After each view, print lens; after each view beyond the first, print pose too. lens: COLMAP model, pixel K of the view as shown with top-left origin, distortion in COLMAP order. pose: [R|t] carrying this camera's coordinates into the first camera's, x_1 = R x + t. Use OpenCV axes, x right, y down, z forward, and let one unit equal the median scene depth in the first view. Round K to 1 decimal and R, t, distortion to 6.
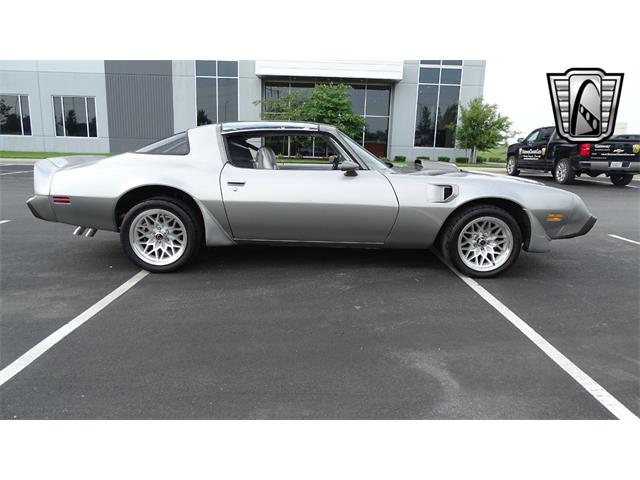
lens RADIAL K [[452.0, 0, 320.0], [0, 452.0, 240.0], [0, 0, 1]] dist [-0.002475, 0.002731]
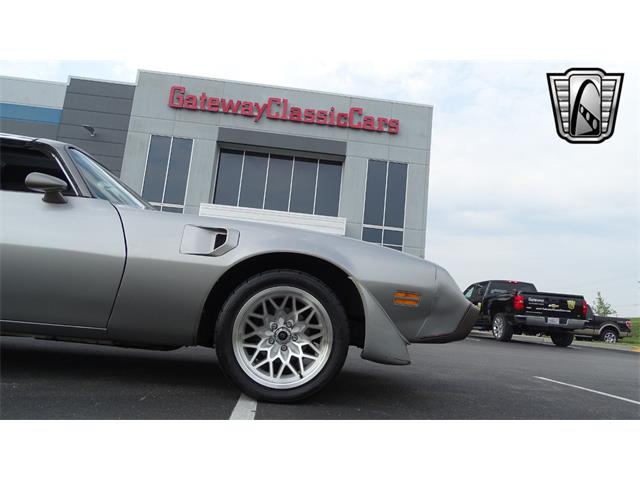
lens RADIAL K [[453.7, 0, 320.0], [0, 453.7, 240.0], [0, 0, 1]] dist [-0.003318, 0.002505]
pose [[0.994952, 0.070694, 0.071228, 0.346239], [-0.040766, 0.933278, -0.356834, 0.091193], [-0.091702, 0.352129, 0.931448, 0.413475]]
